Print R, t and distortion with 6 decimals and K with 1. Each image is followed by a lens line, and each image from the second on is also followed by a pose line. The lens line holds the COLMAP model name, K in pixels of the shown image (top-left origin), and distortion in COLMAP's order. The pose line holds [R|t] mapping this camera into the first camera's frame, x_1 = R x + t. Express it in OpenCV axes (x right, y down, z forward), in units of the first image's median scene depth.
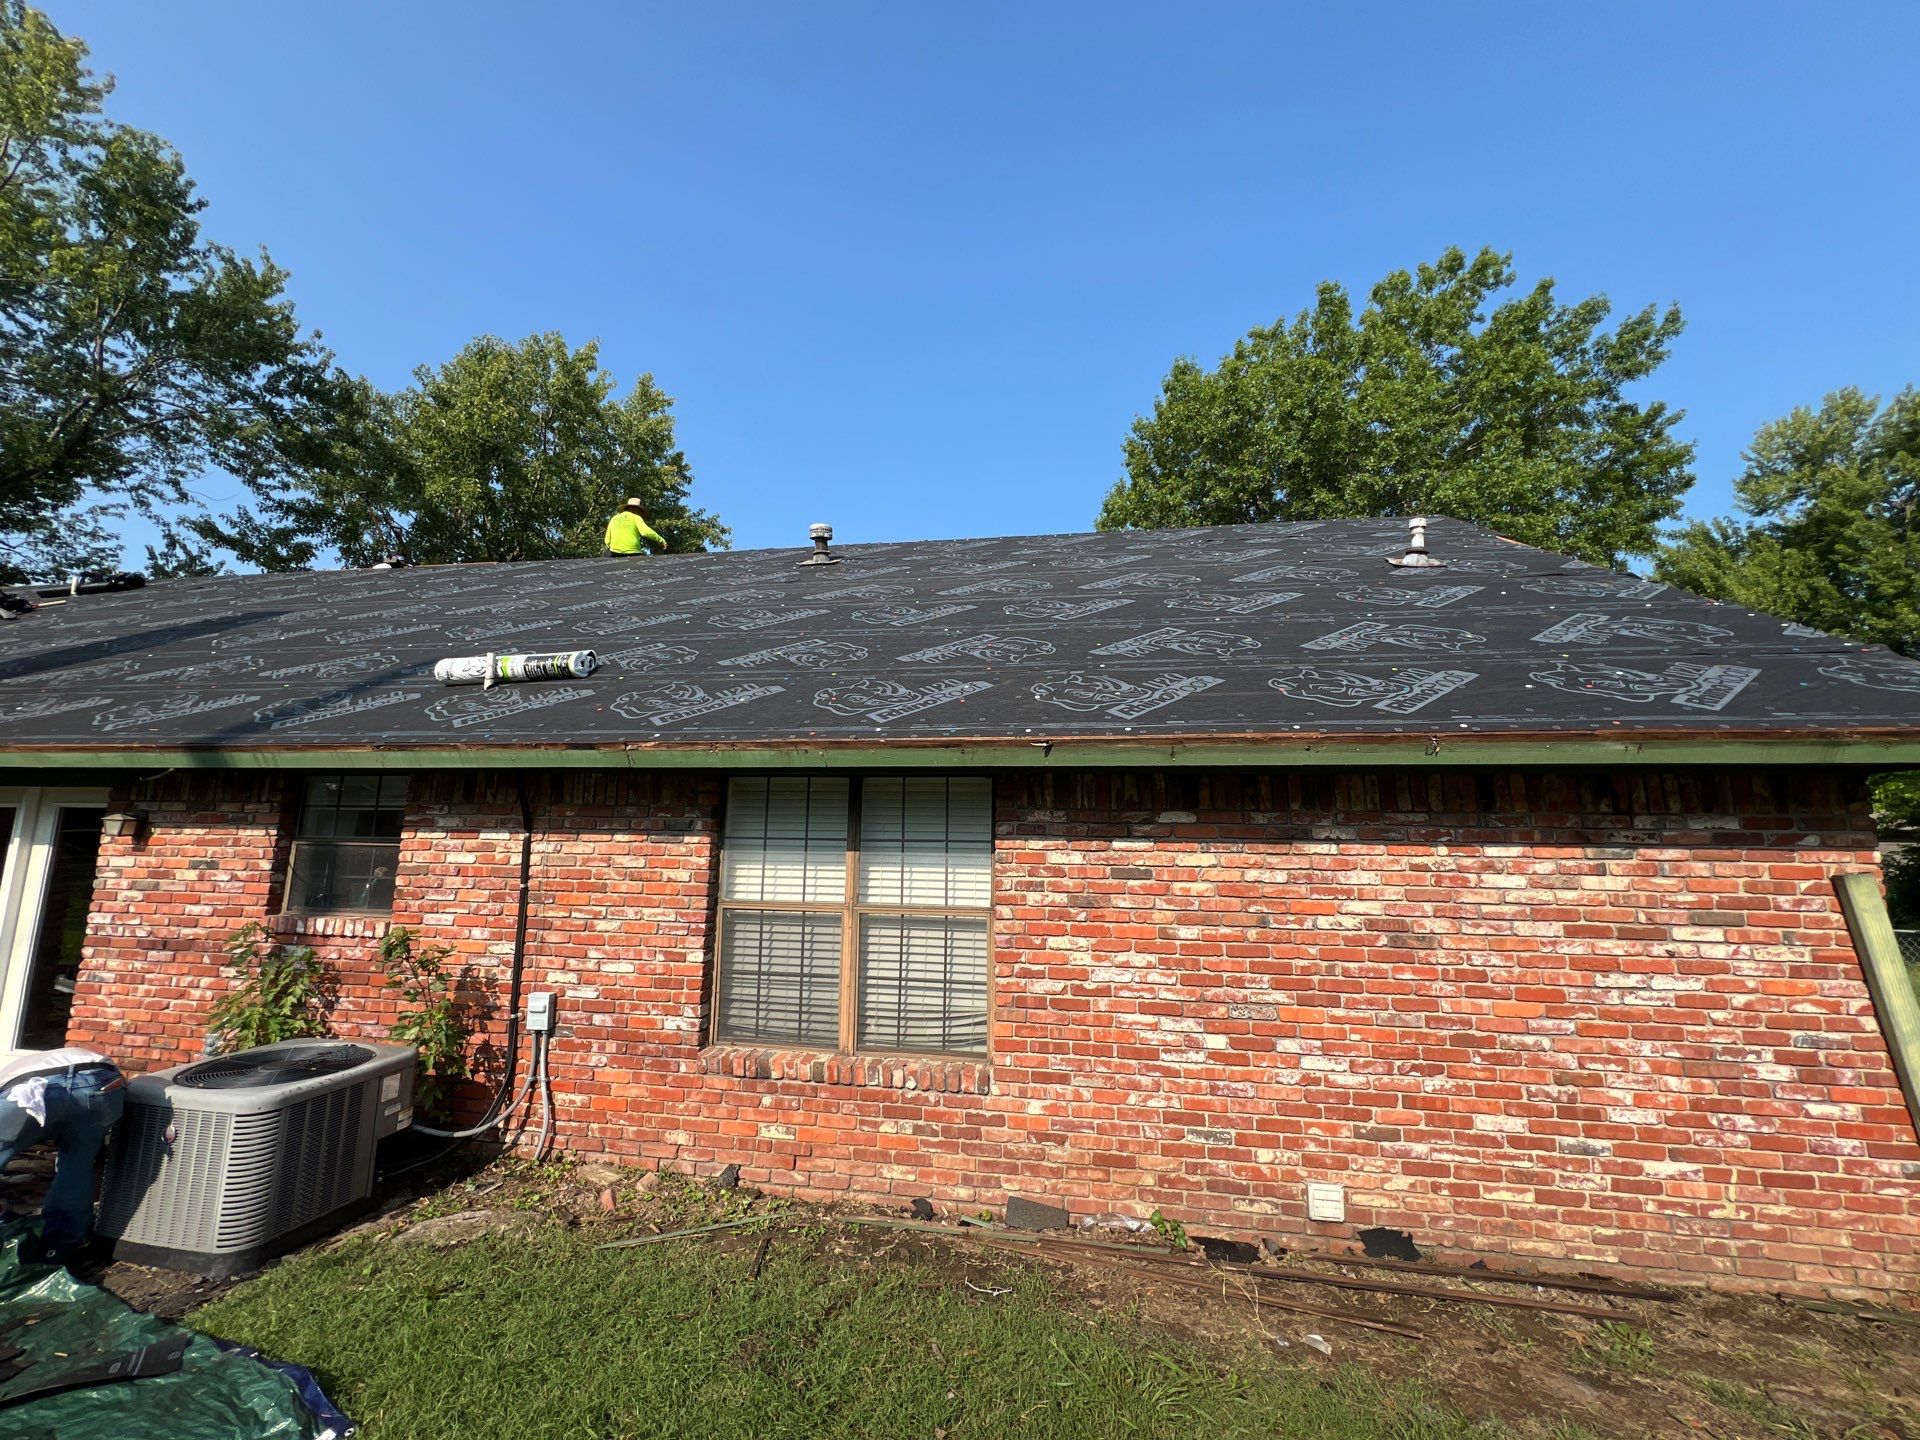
lens RADIAL K [[773.6, 0, 963.8], [0, 773.6, 702.0], [0, 0, 1]] dist [-0.002252, 0.000385]
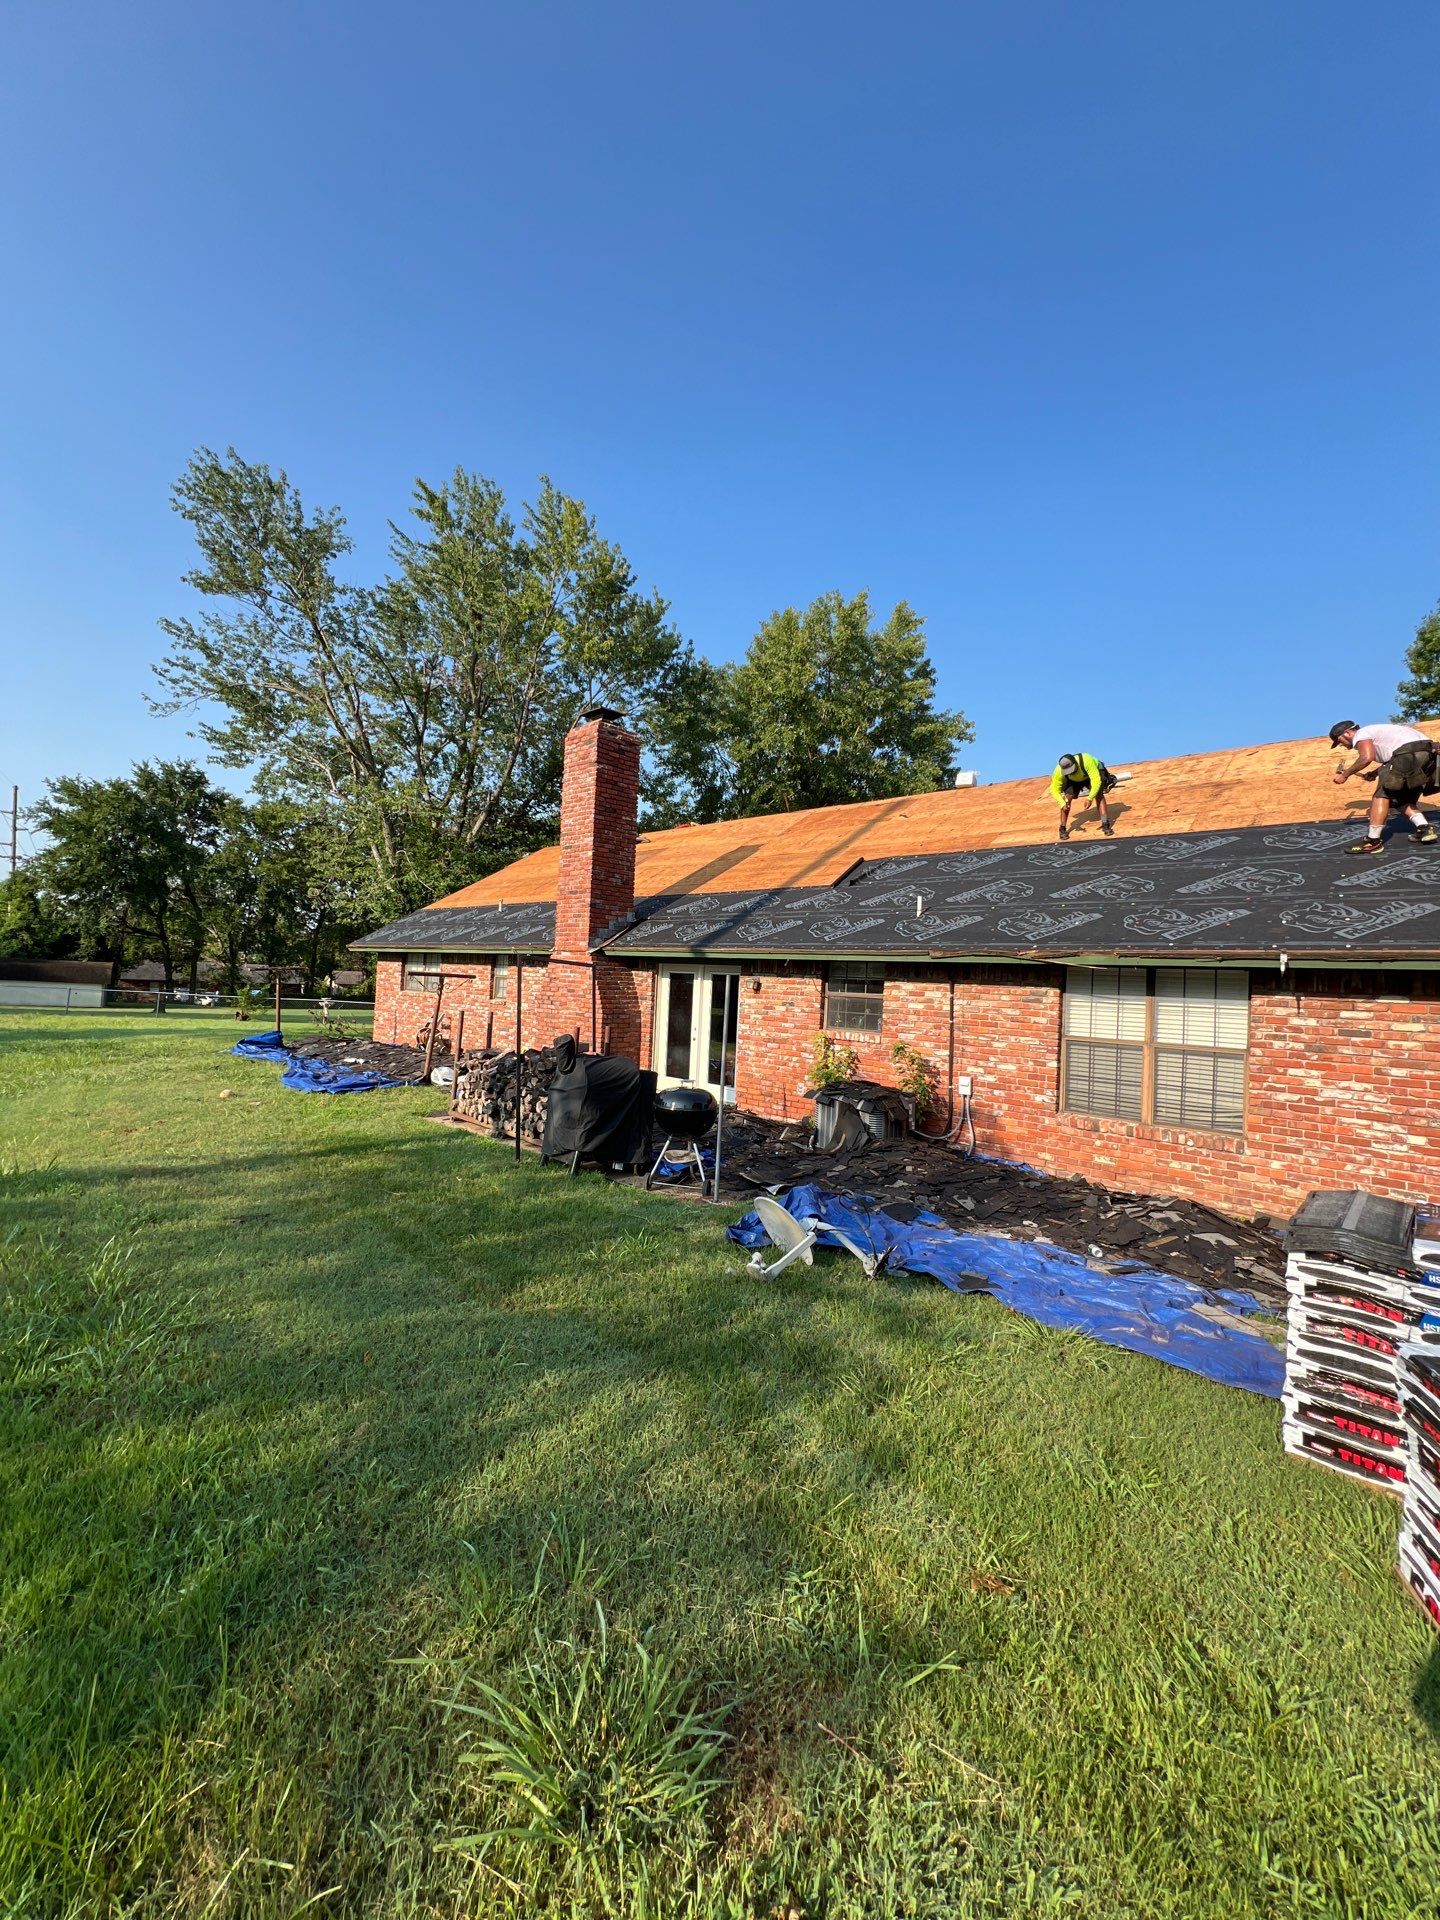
lens RADIAL K [[773.6, 0, 713.5], [0, 773.6, 958.9], [0, 0, 1]] dist [-0.002252, 0.000385]
pose [[0.835323, 0.007399, -0.549710, -0.010405], [0.063719, 0.991868, 0.110175, -0.178945], [0.546055, -0.127058, 0.828058, -0.961316]]
